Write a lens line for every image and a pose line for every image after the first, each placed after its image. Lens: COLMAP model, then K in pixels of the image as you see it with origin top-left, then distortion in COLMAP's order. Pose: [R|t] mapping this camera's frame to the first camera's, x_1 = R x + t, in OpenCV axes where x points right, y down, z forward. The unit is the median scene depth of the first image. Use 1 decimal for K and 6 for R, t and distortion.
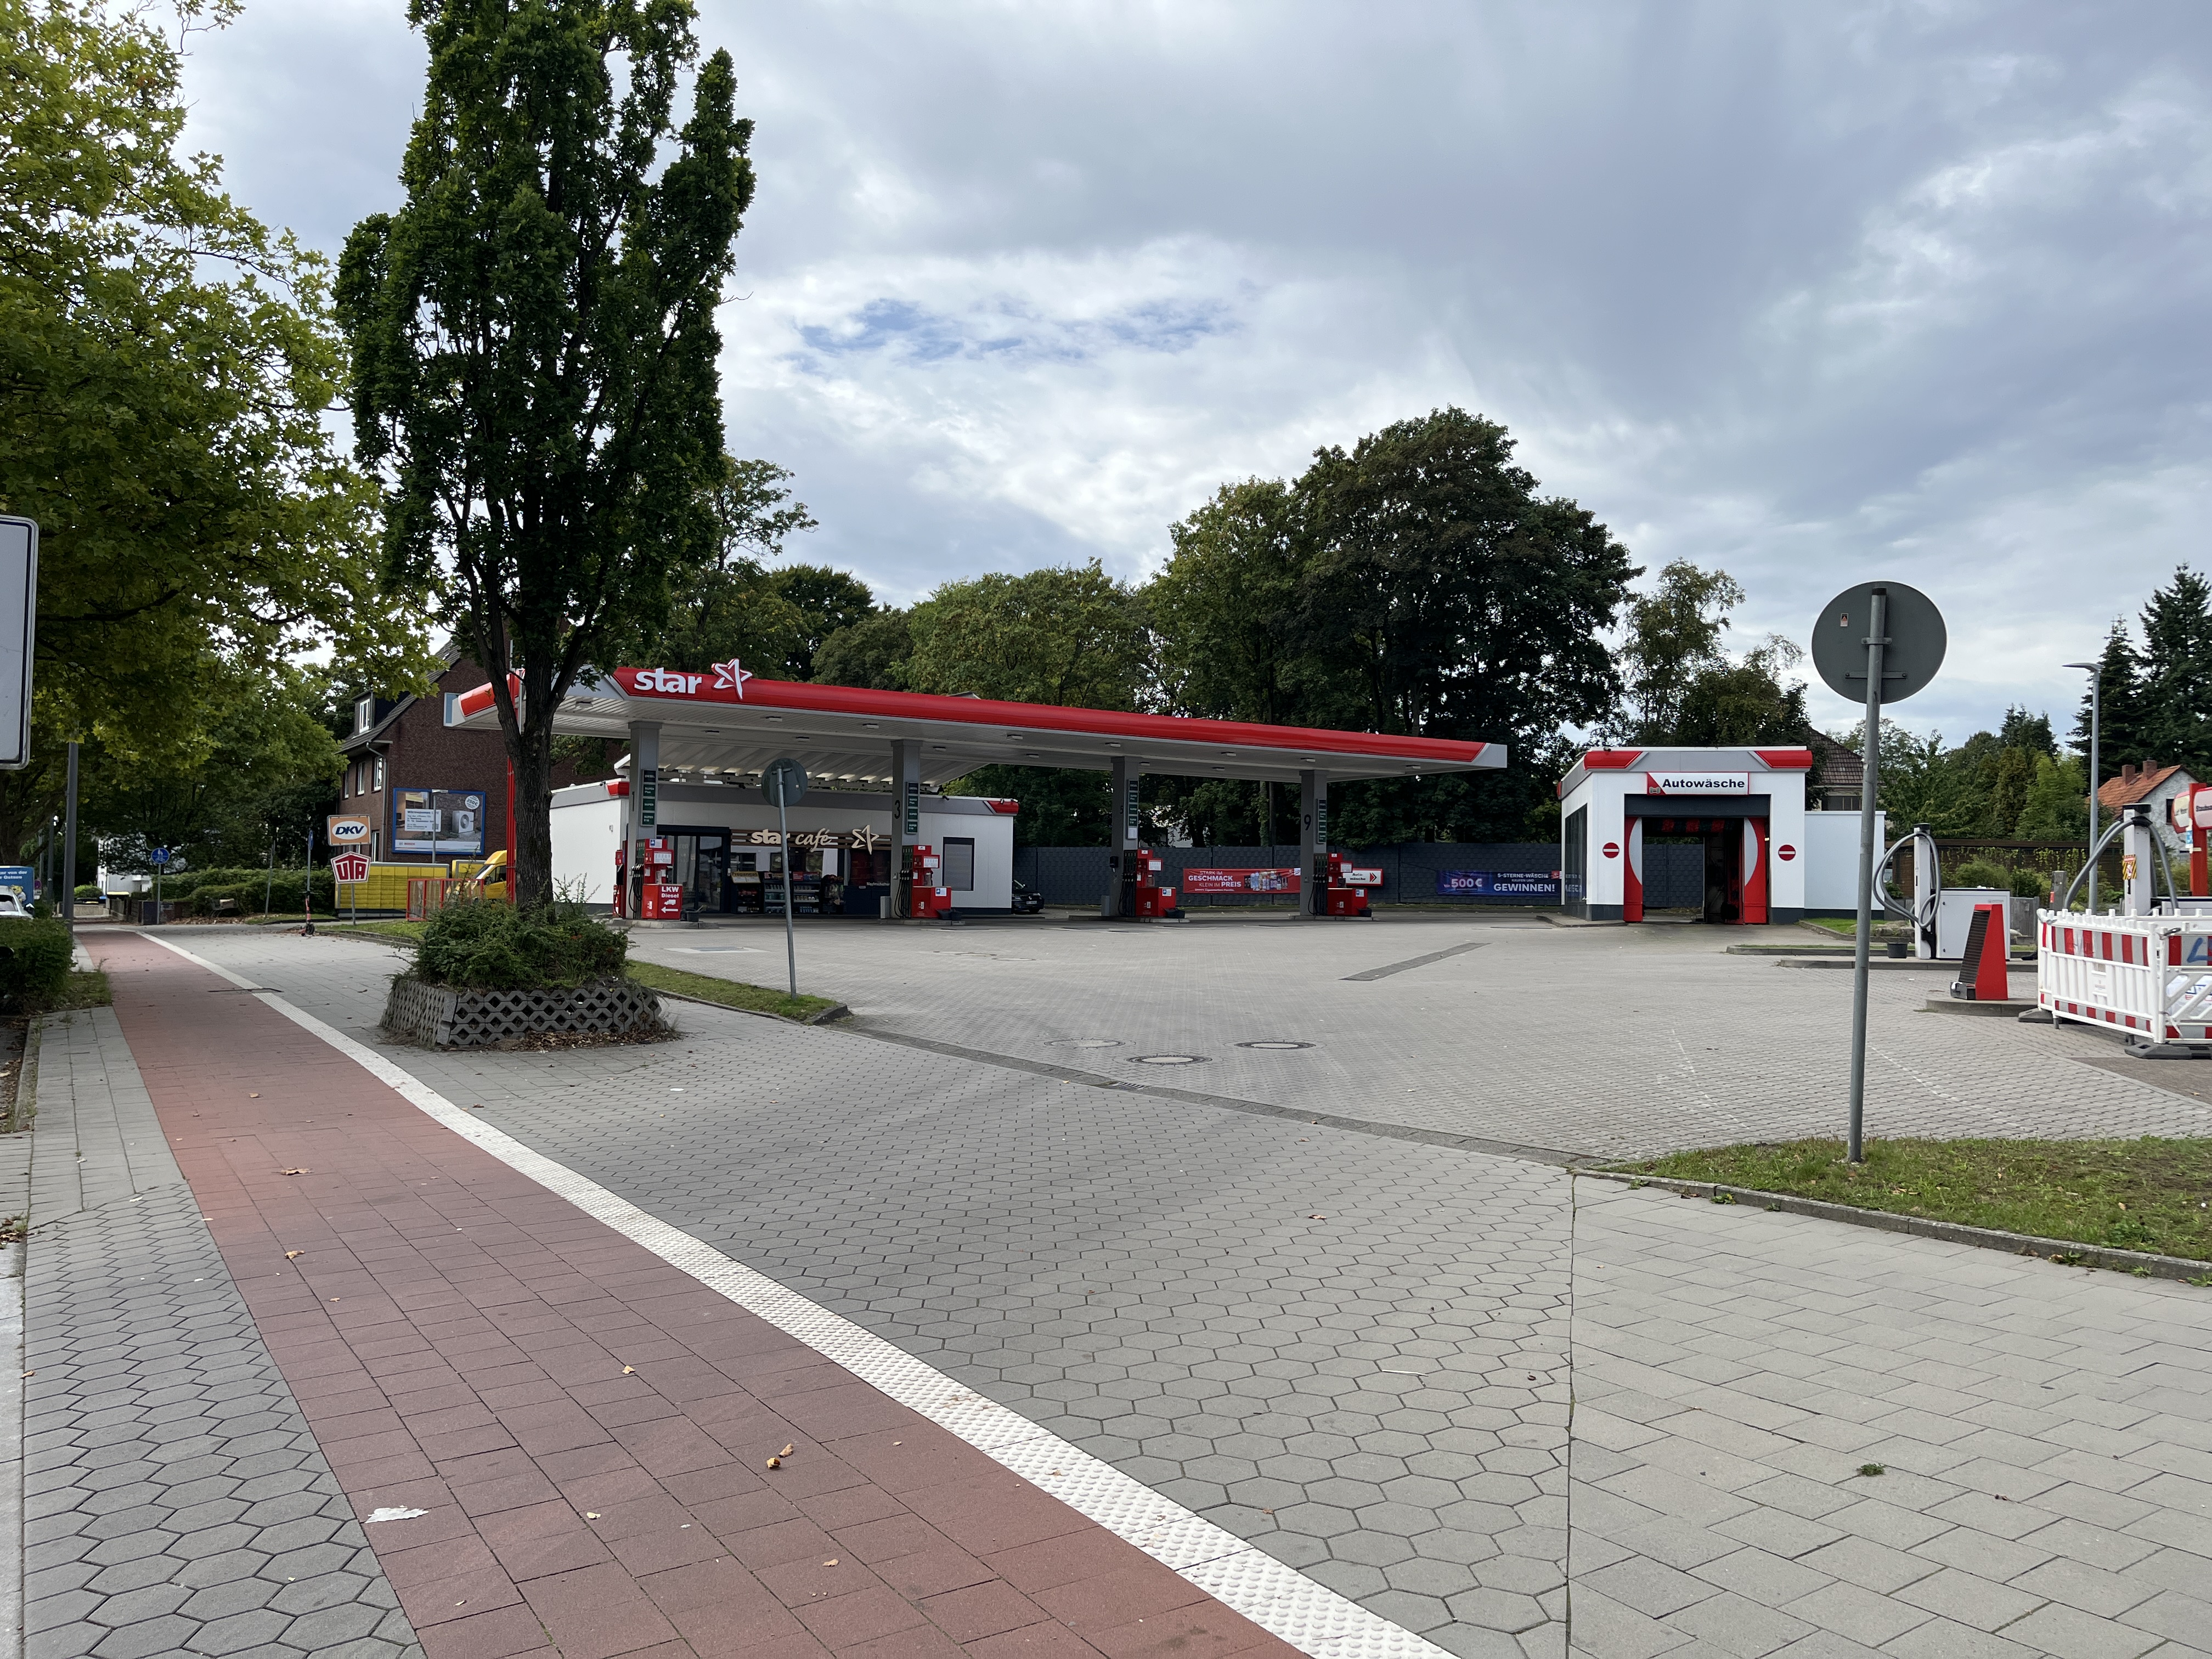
lens RADIAL K [[1654.8, 0, 1106.0], [0, 1654.8, 829.5], [0, 0, 1]] dist [0.098064, -0.145993]
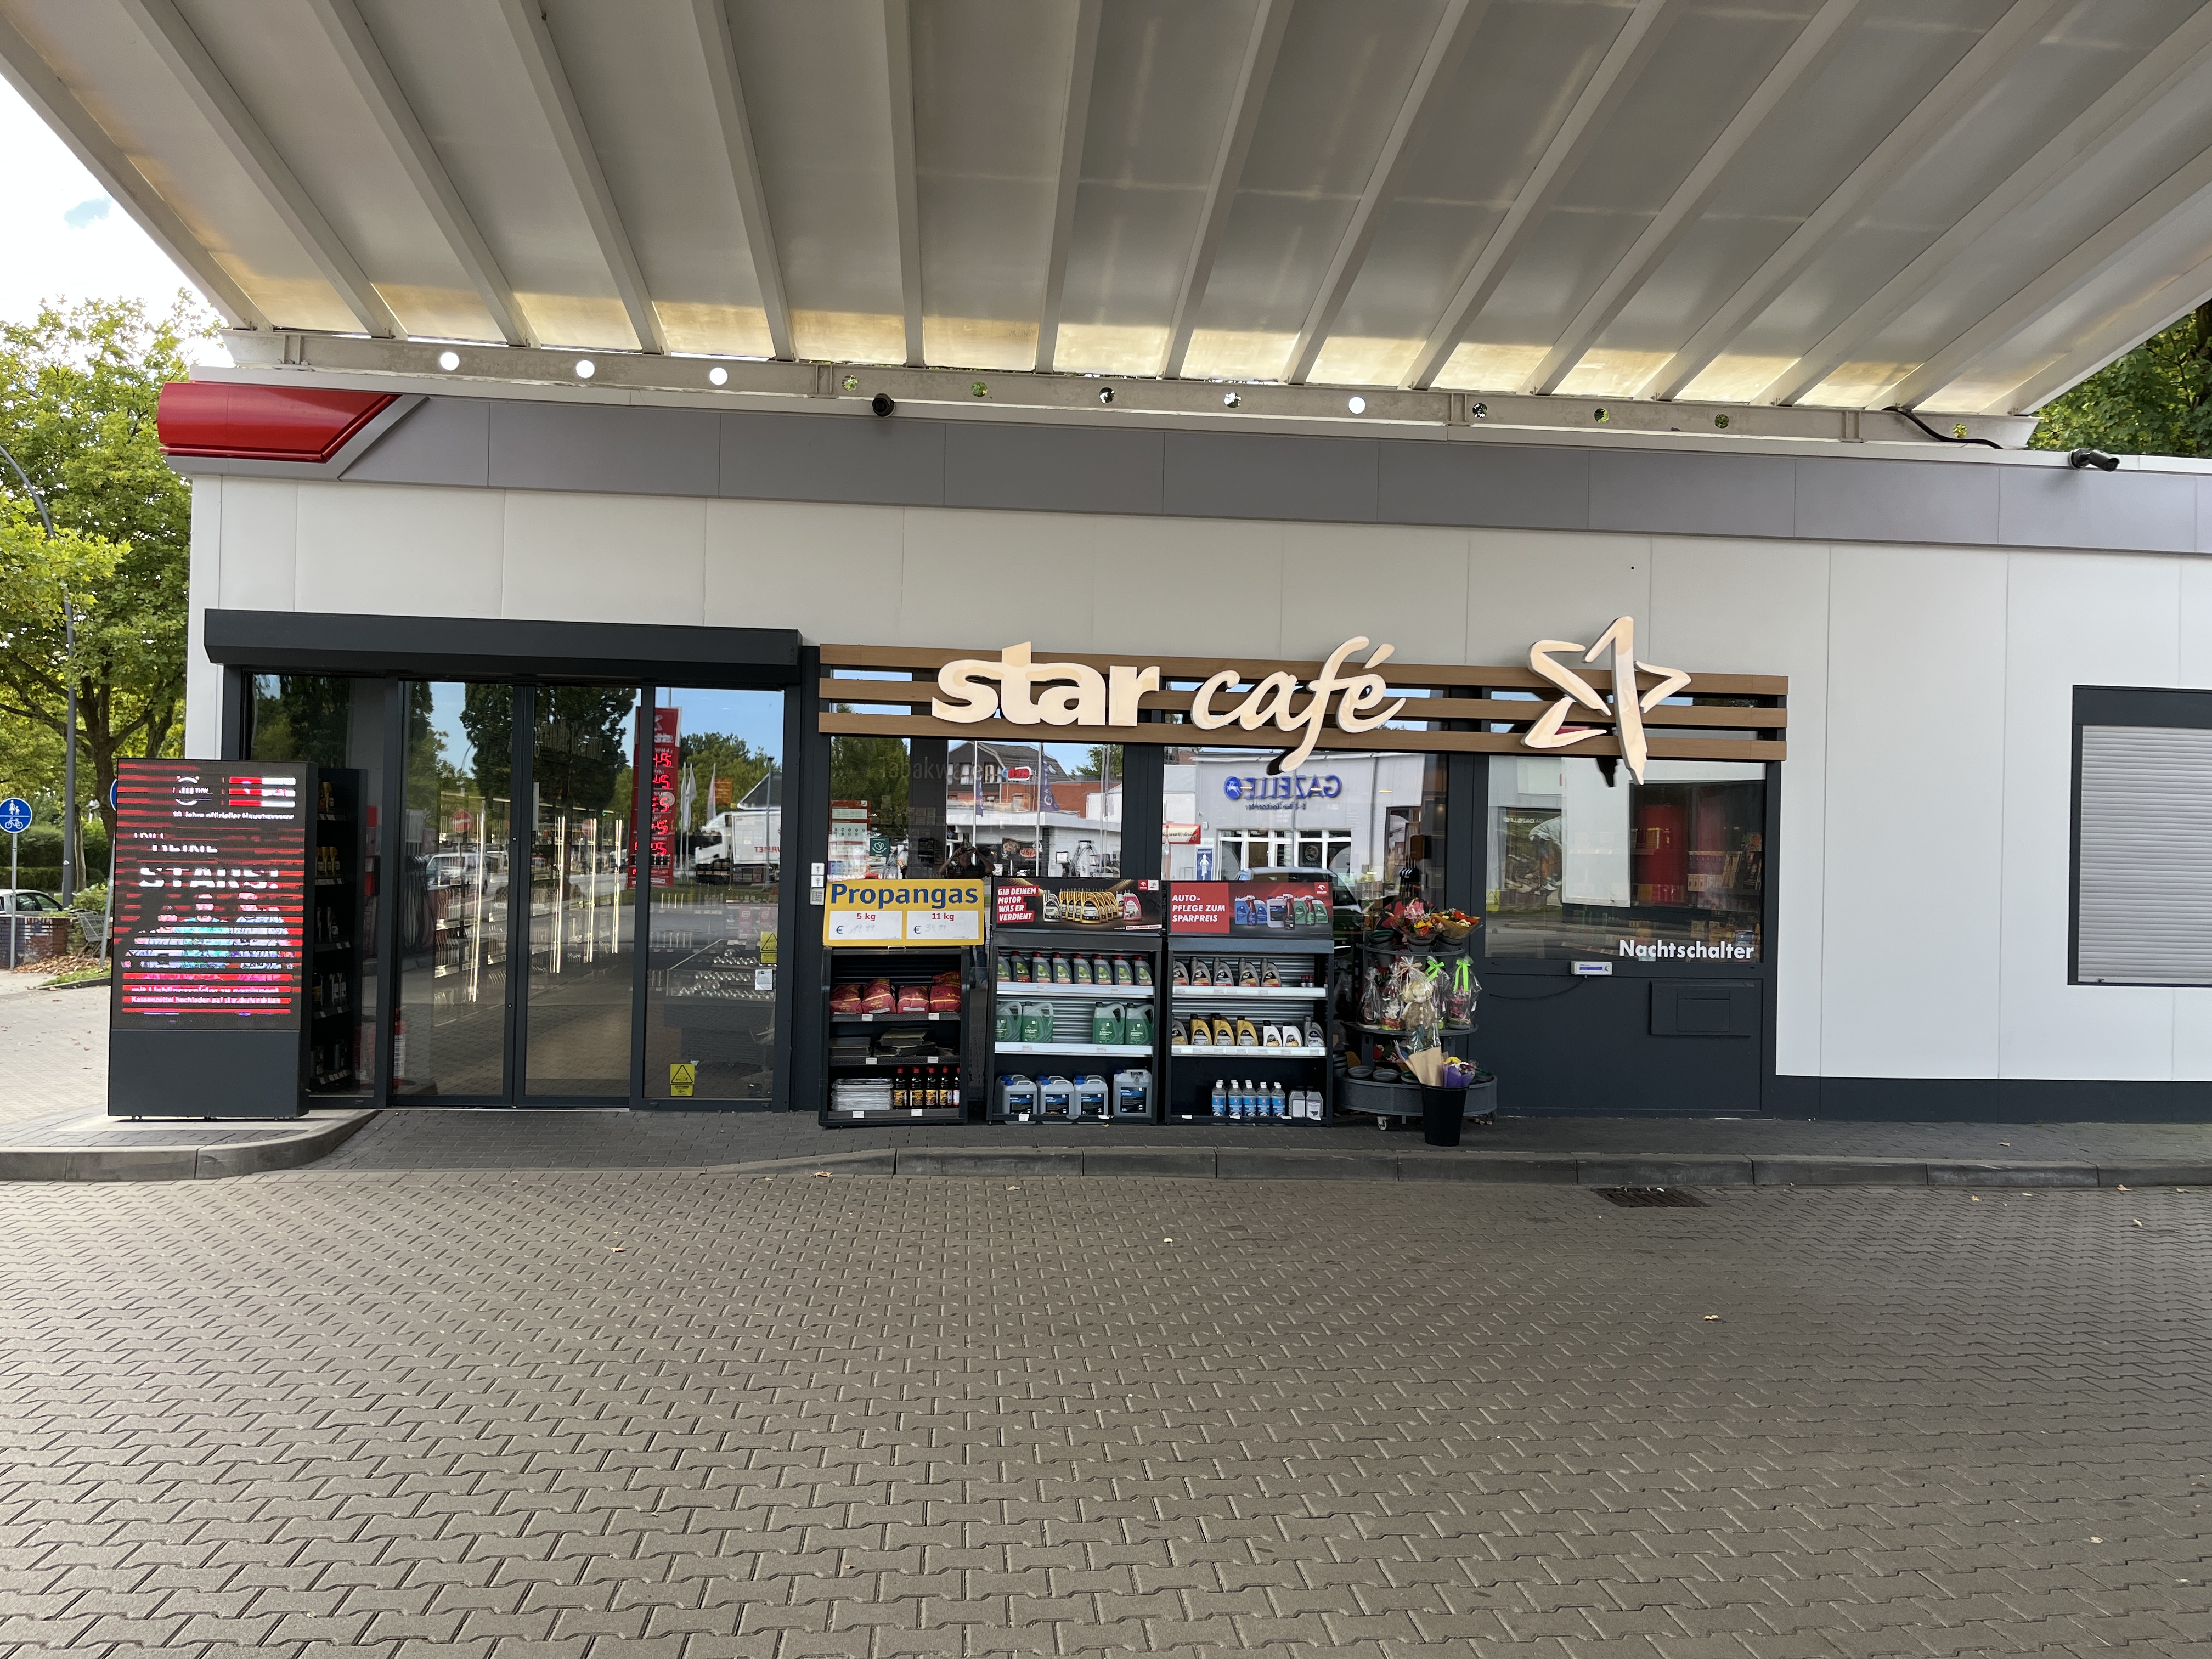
lens RADIAL K [[1658.9, 0, 1102.4], [0, 1658.9, 795.1], [0, 0, 1]] dist [0.076917, -0.111010]
pose [[0.887294, -0.011029, -0.461073, -0.111109], [0.010578, 0.999938, -0.003562, 0.016330], [0.461084, -0.001716, 0.887355, 0.822200]]
